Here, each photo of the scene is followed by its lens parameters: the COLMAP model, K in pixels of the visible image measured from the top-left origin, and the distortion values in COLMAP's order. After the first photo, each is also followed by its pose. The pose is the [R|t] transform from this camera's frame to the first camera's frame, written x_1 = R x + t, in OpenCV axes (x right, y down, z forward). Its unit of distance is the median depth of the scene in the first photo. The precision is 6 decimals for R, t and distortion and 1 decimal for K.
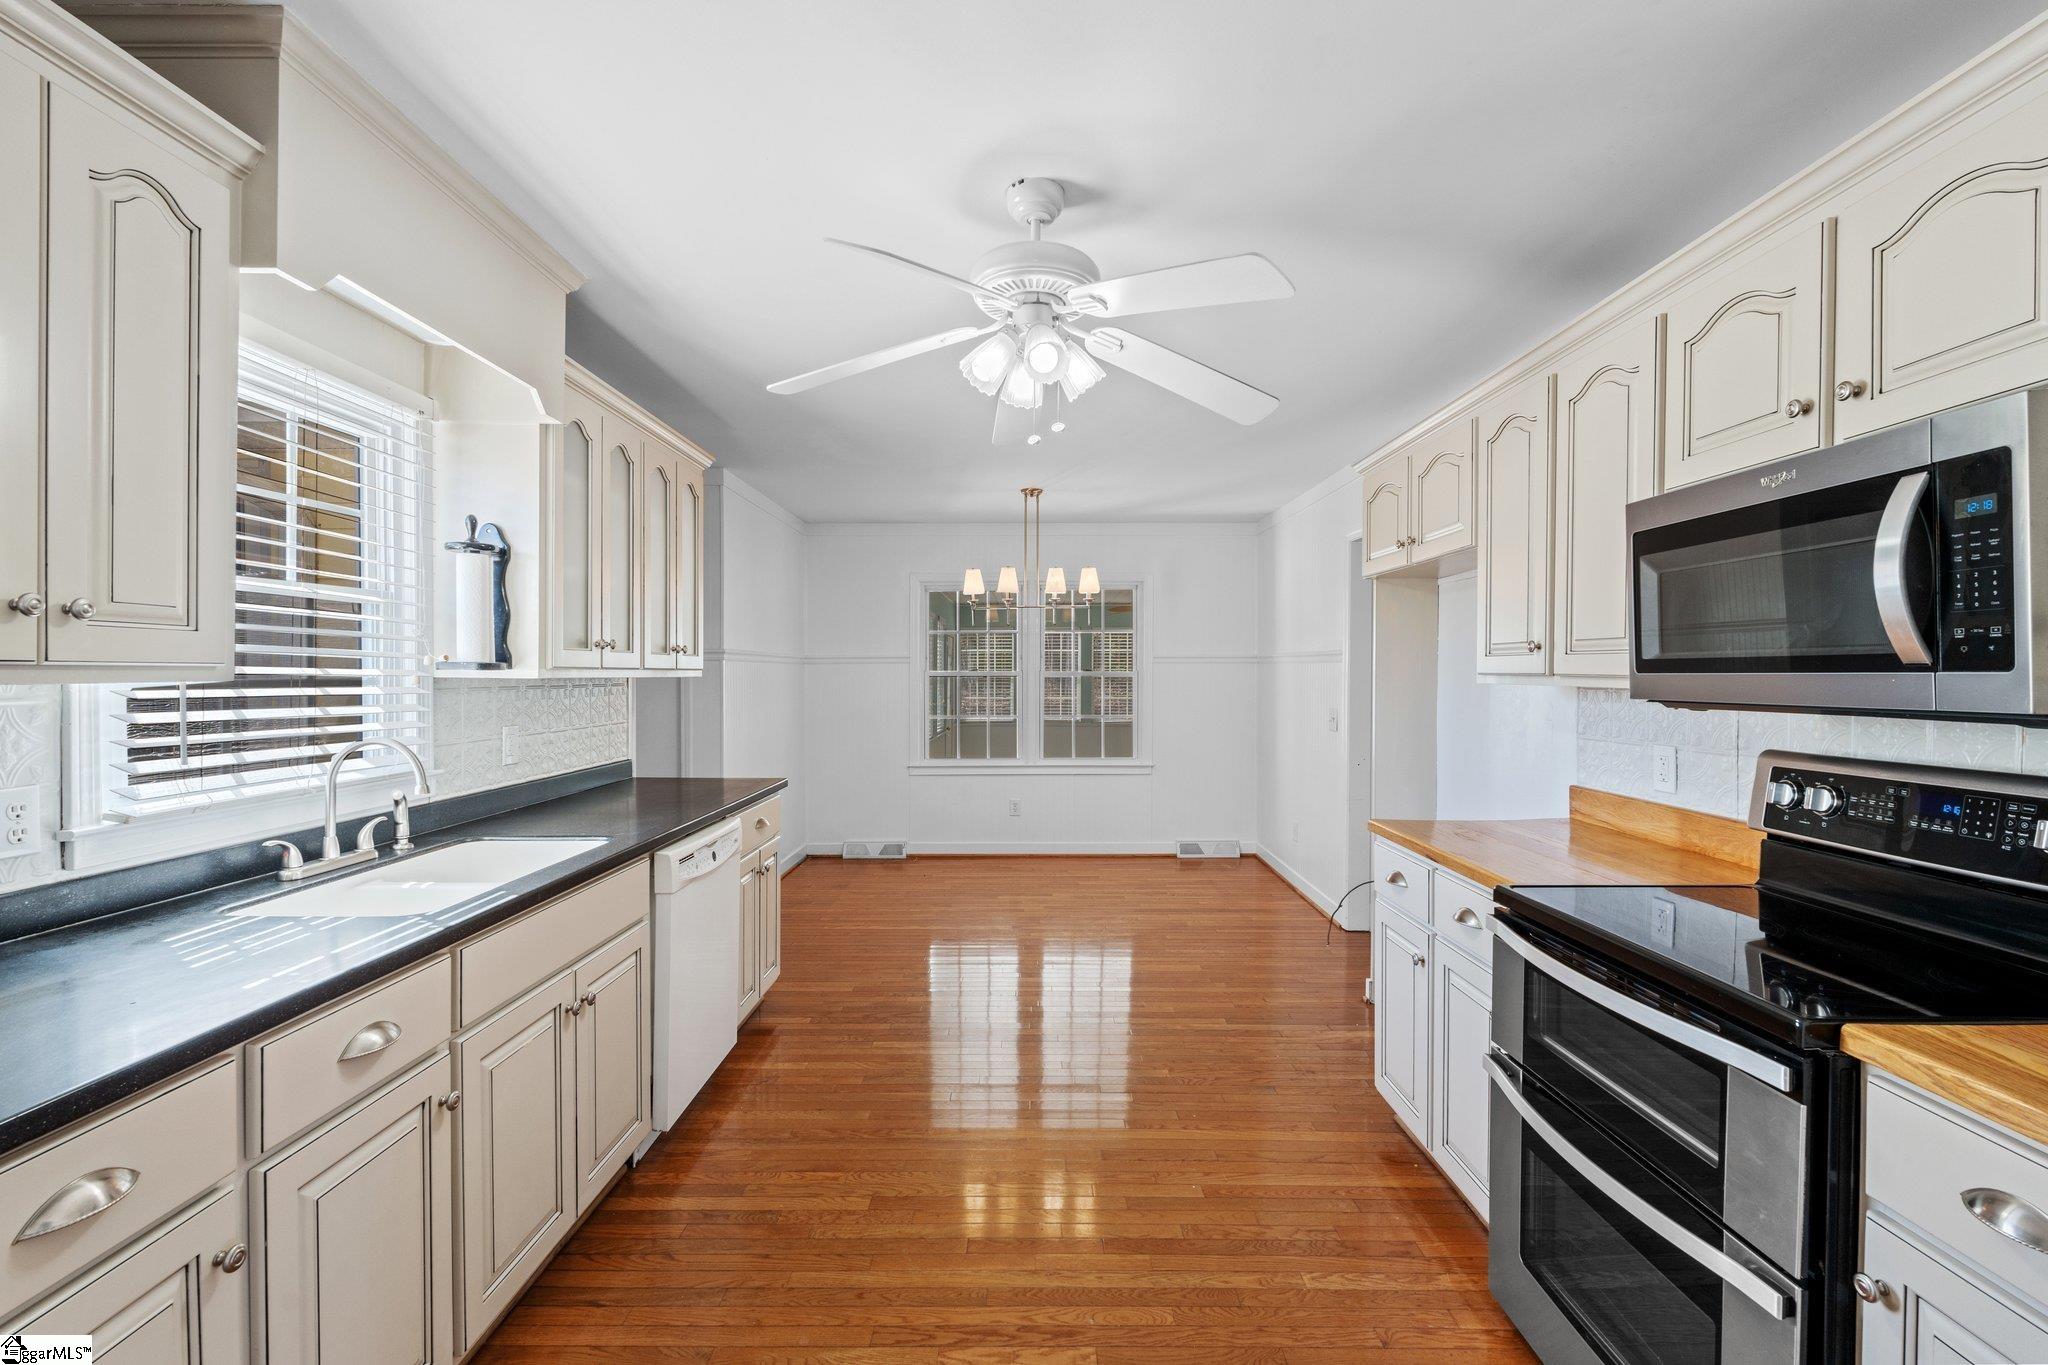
lens RADIAL K [[889.1, 0, 1017.7], [0, 889.1, 689.4], [0, 0, 1]] dist [-0.003344, -0.000373]
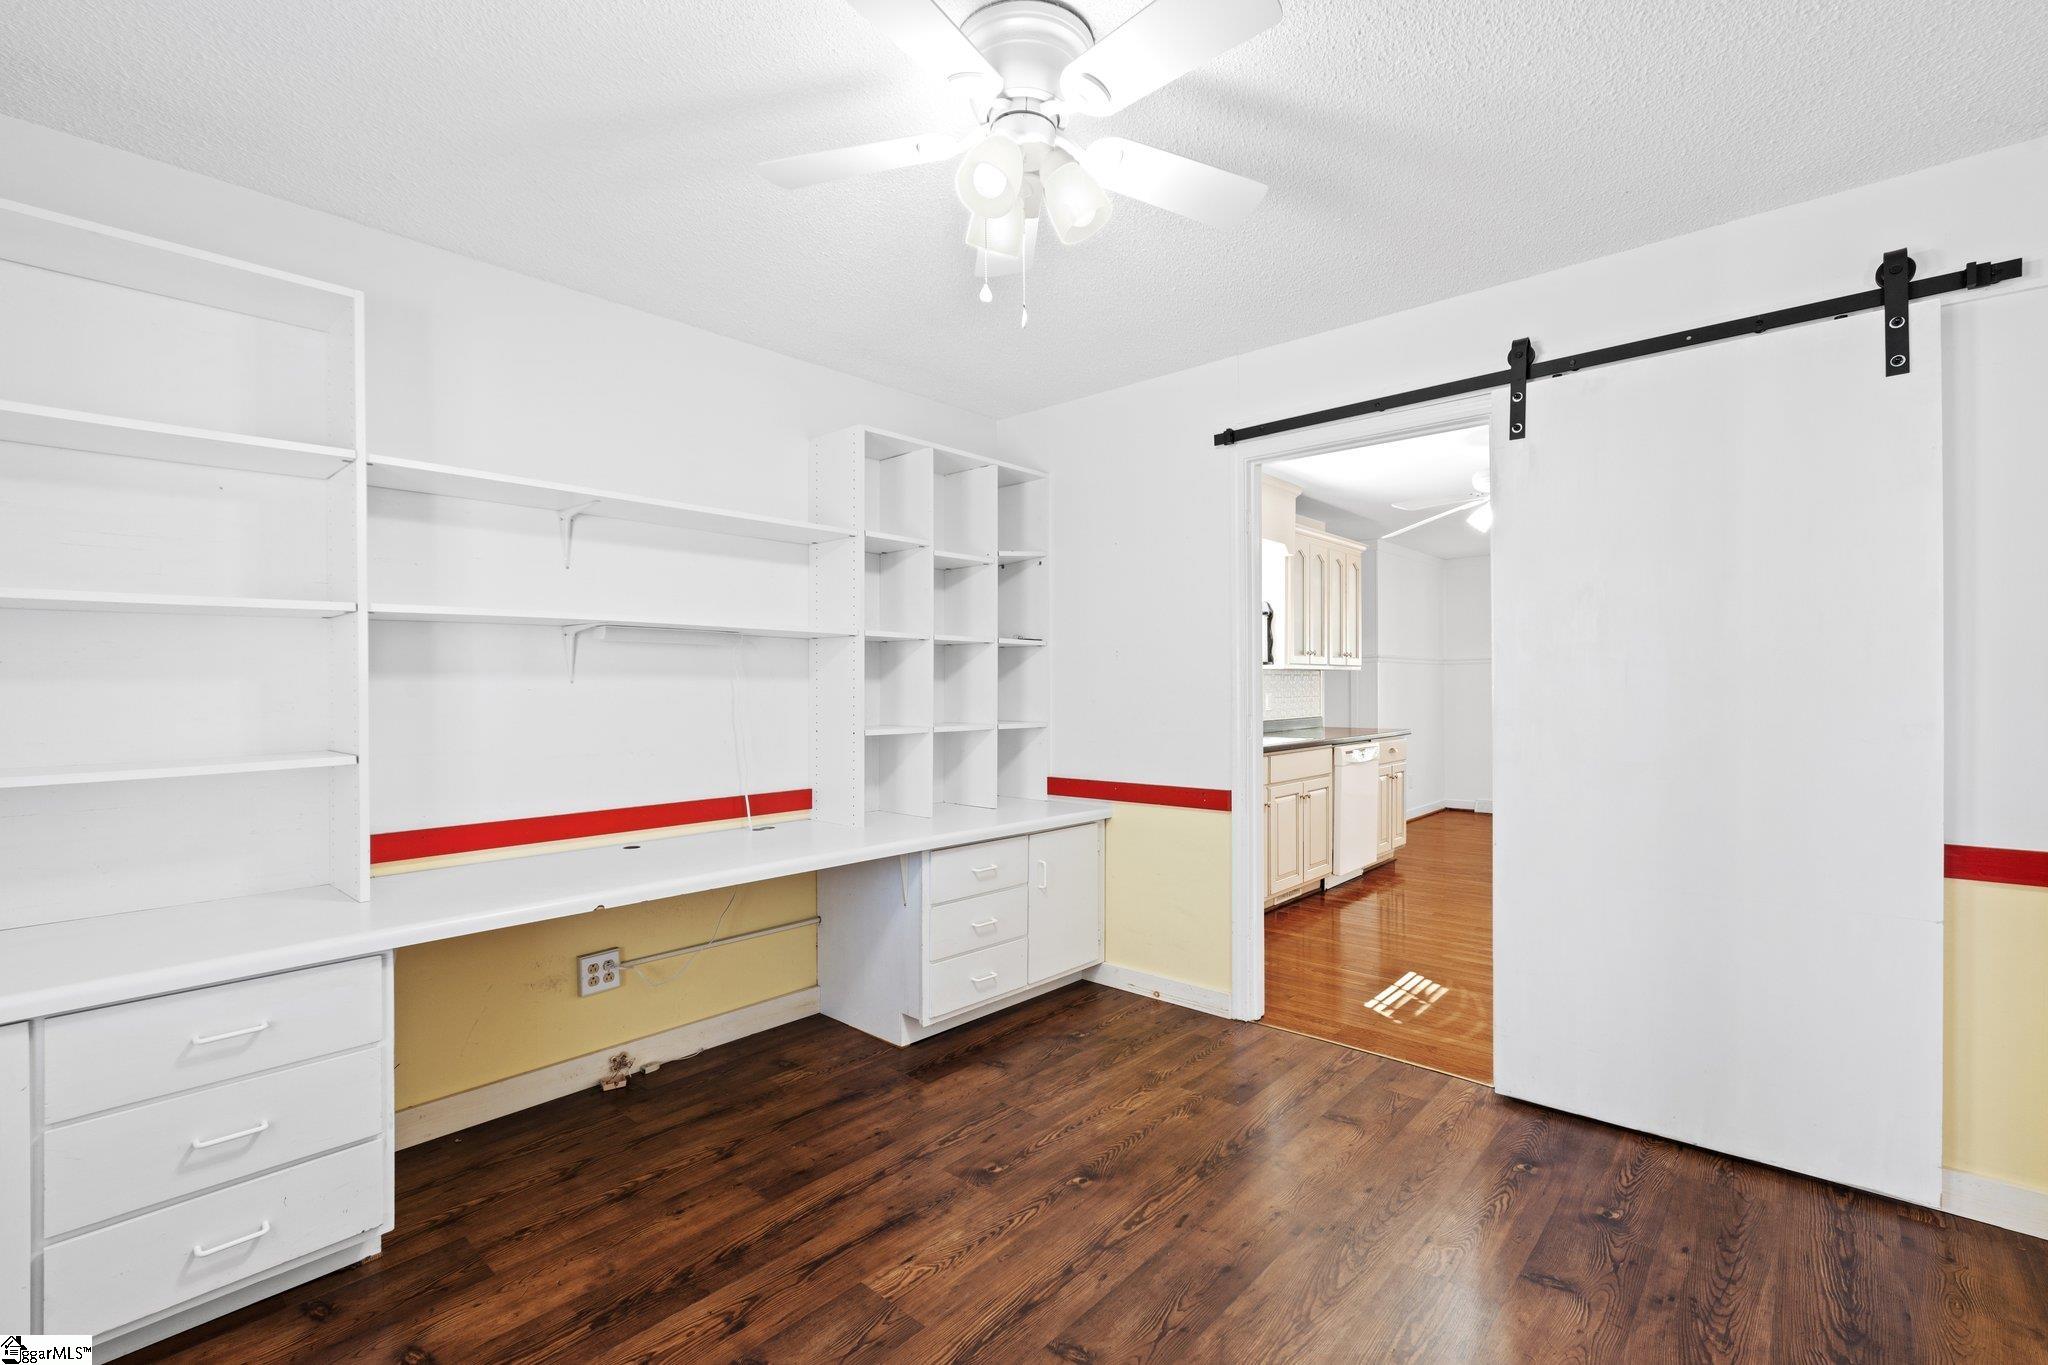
lens RADIAL K [[889.1, 0, 1014.7], [0, 889.1, 692.5], [0, 0, 1]] dist [-0.003344, -0.000373]
pose [[0.742674, 0.003293, -0.669645, 0.408293], [-0.008458, 0.999954, -0.004464, 0.056451], [0.669600, 0.008979, 0.742668, -0.997656]]
